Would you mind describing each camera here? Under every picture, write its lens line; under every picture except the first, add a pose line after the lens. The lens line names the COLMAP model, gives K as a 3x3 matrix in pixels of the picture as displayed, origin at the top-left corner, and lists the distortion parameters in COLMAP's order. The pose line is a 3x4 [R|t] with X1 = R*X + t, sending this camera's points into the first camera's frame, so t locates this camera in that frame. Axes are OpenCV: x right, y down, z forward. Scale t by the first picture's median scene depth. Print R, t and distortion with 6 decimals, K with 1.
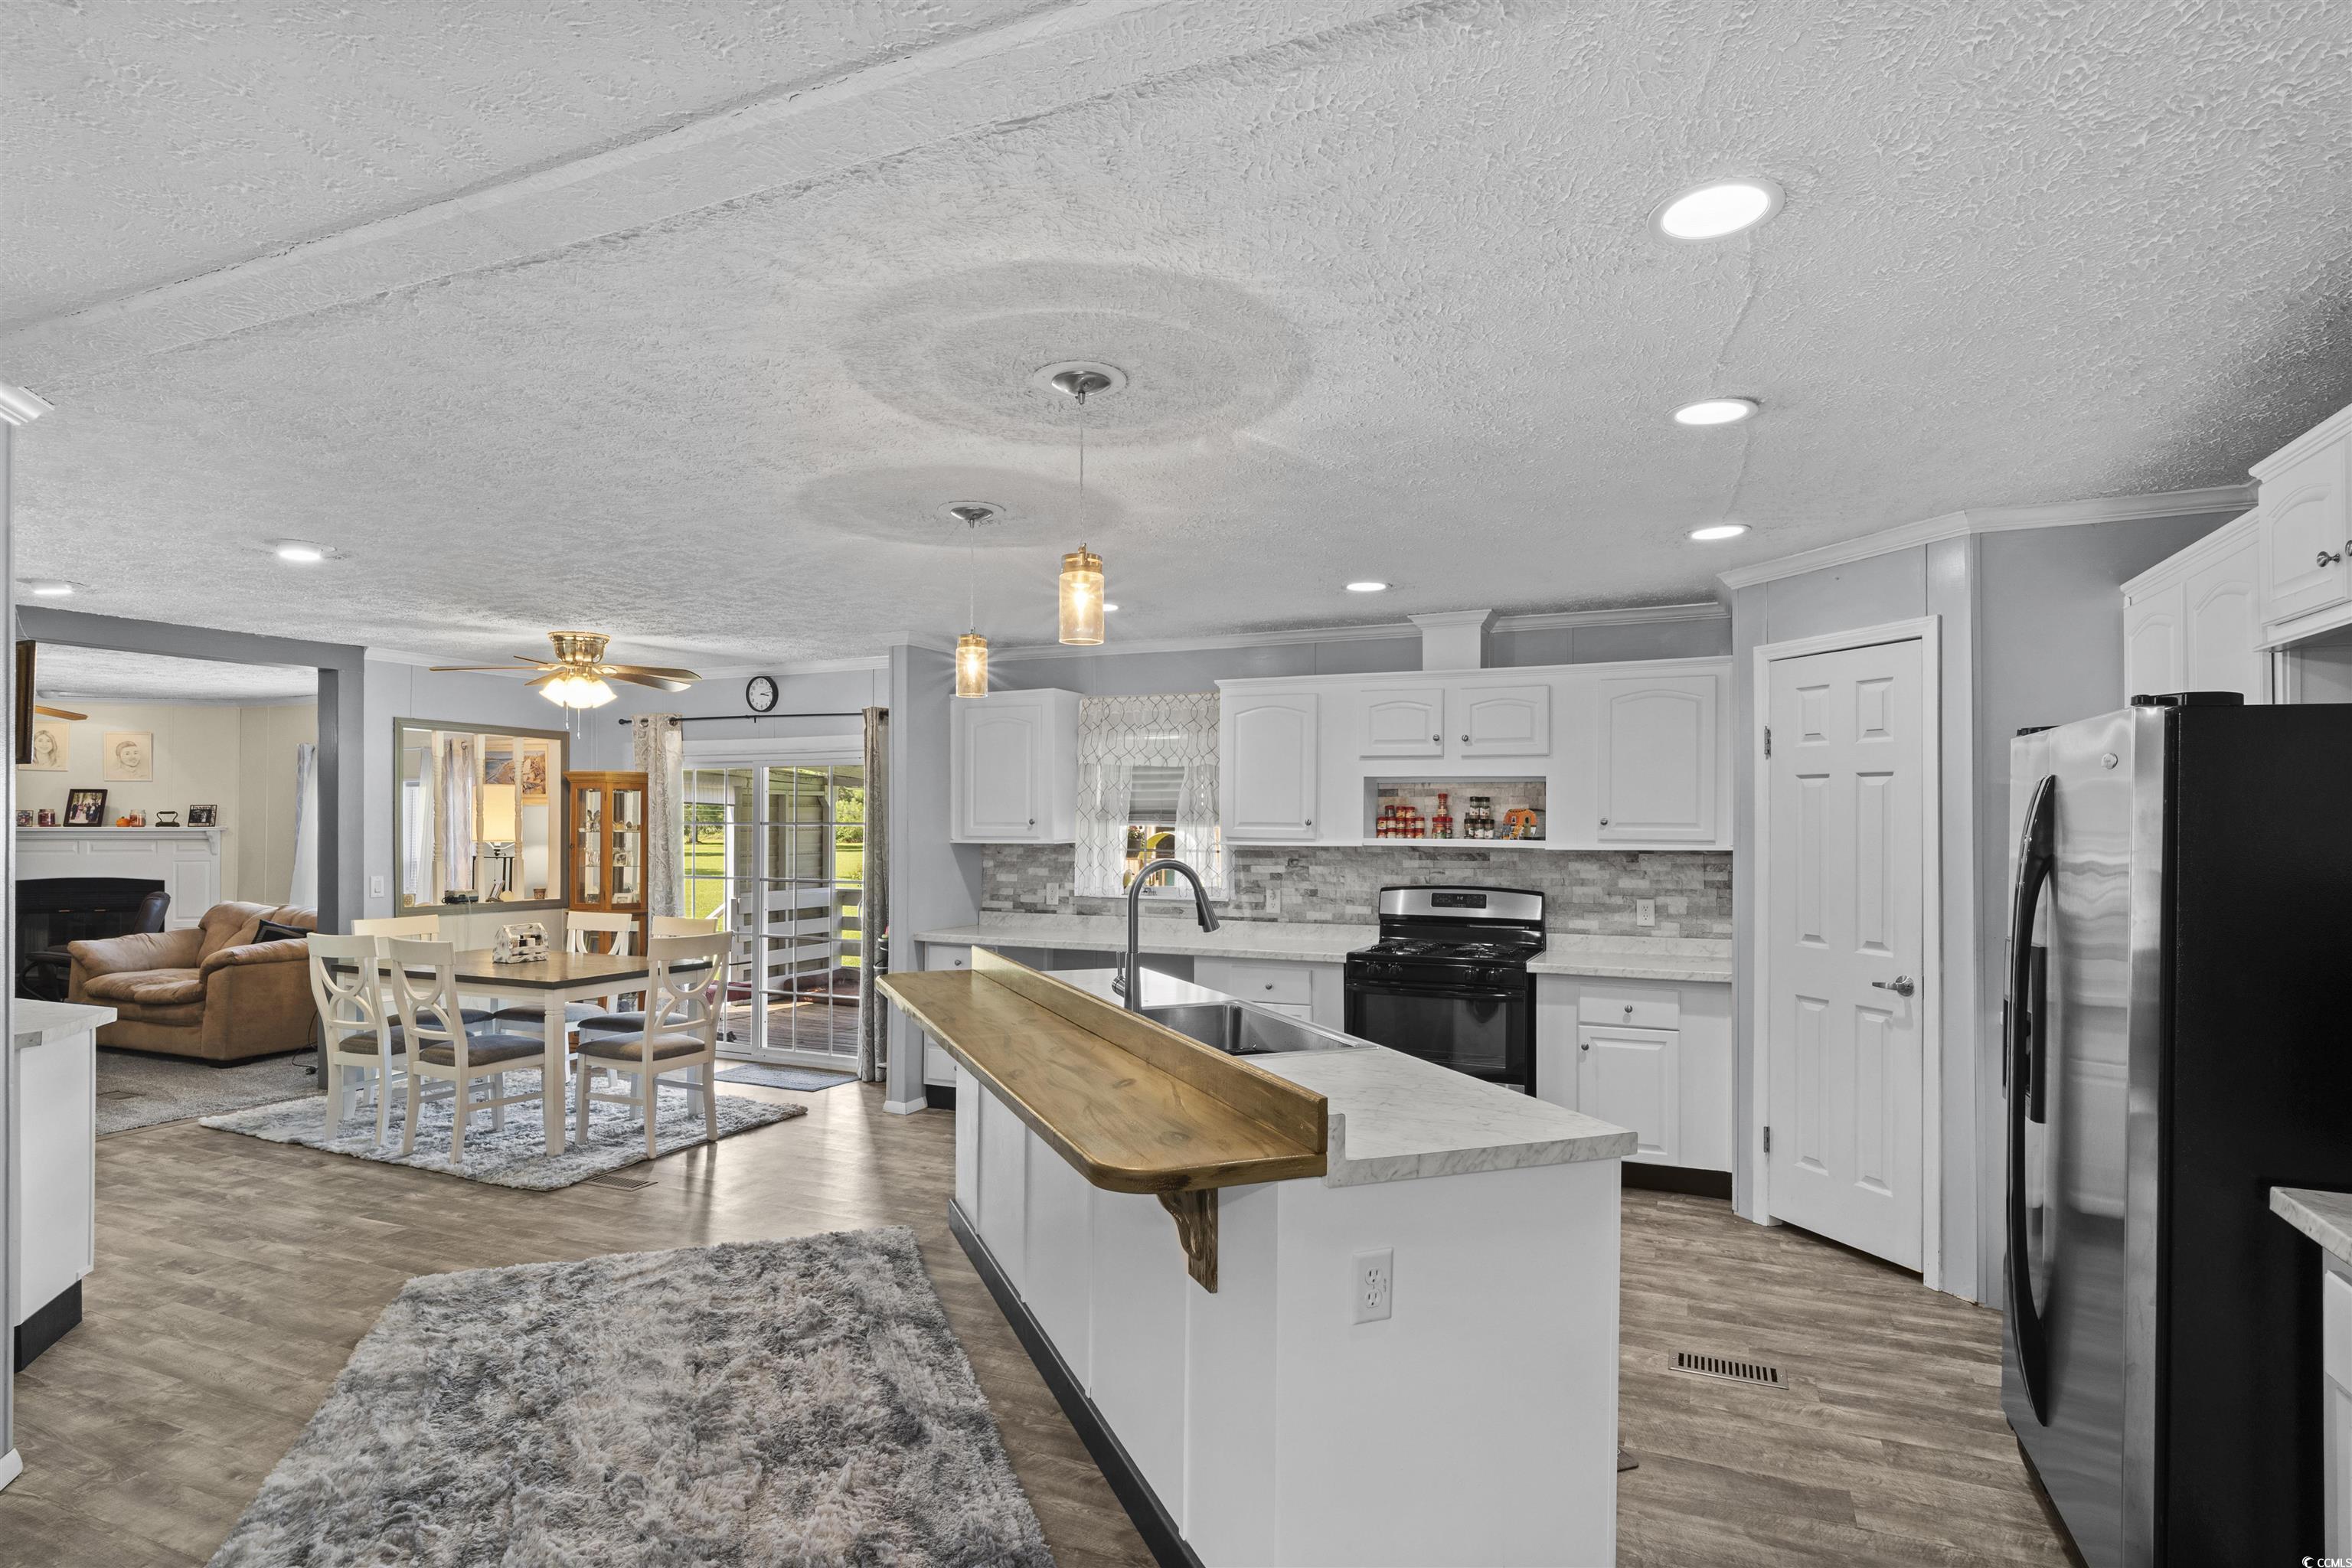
lens RADIAL K [[1227.2, 0, 1174.0], [0, 1227.2, 796.1], [0, 0, 1]] dist [-0.006715, -0.000403]
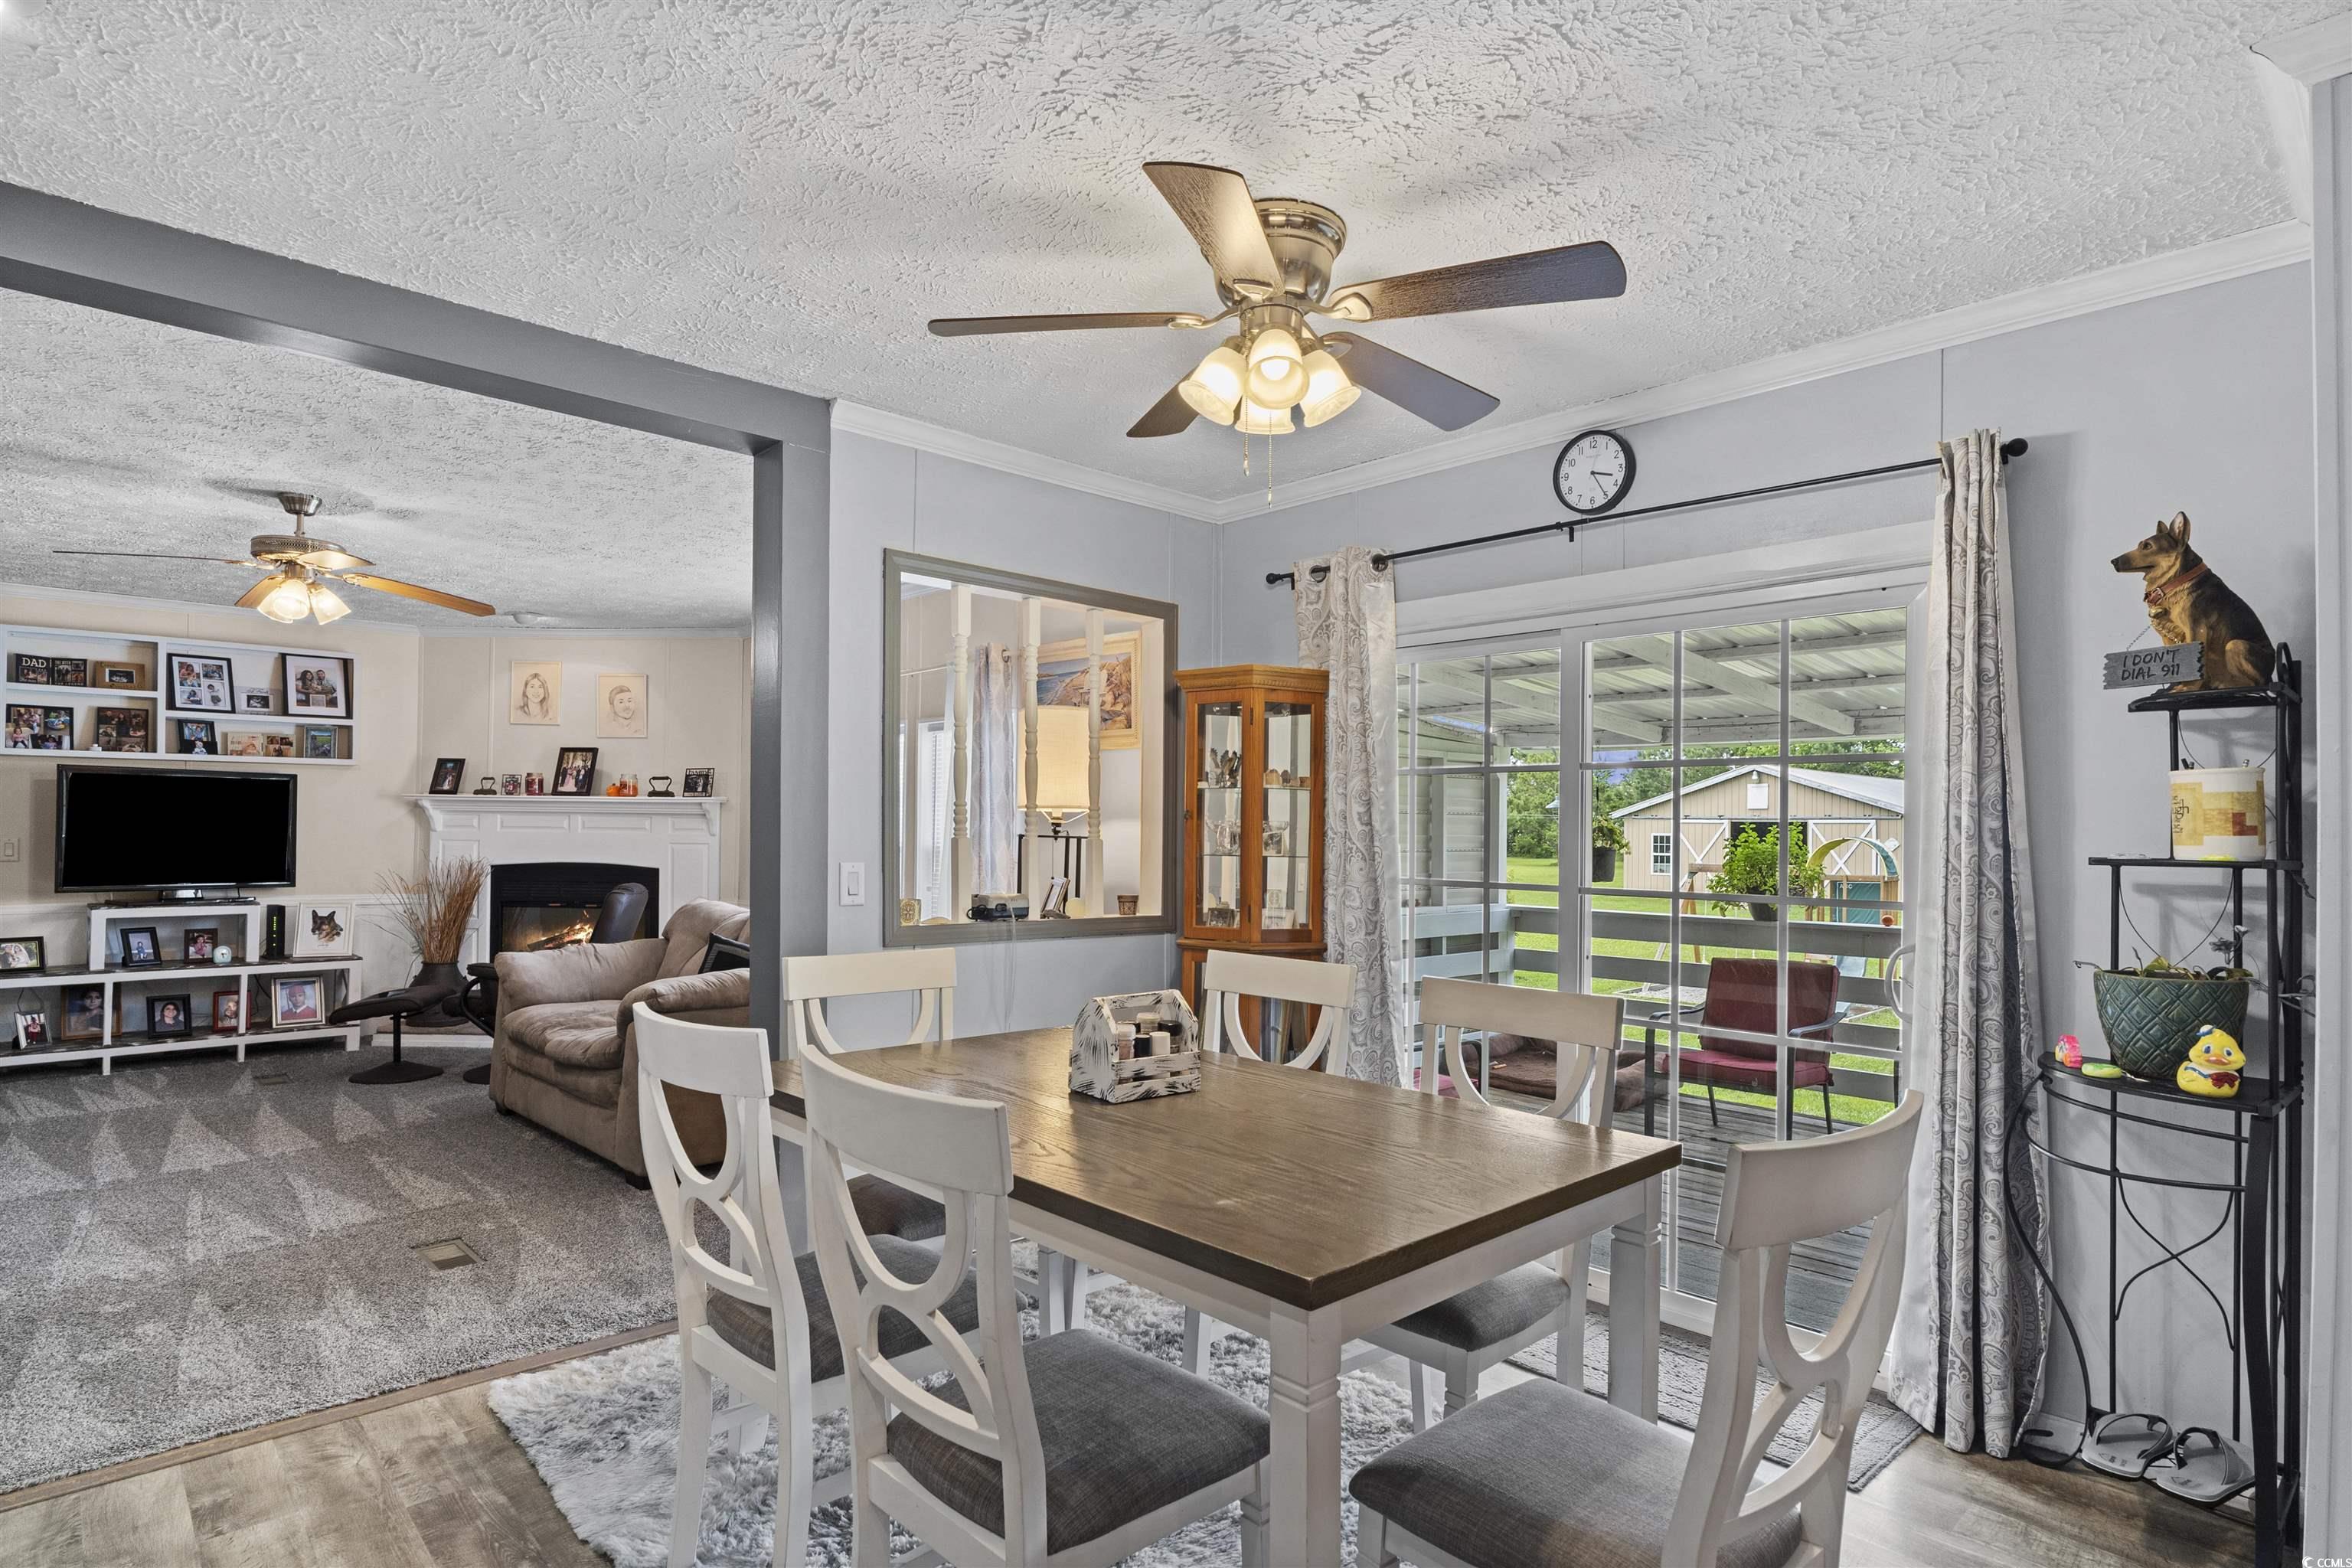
lens RADIAL K [[1227.2, 0, 1171.5], [0, 1227.2, 801.7], [0, 0, 1]] dist [-0.006715, -0.000403]
pose [[0.923918, 0.001523, -0.382587, -0.294510], [-0.003781, 0.999980, -0.005150, 0.036957], [0.382572, 0.006205, 0.923905, 0.509747]]
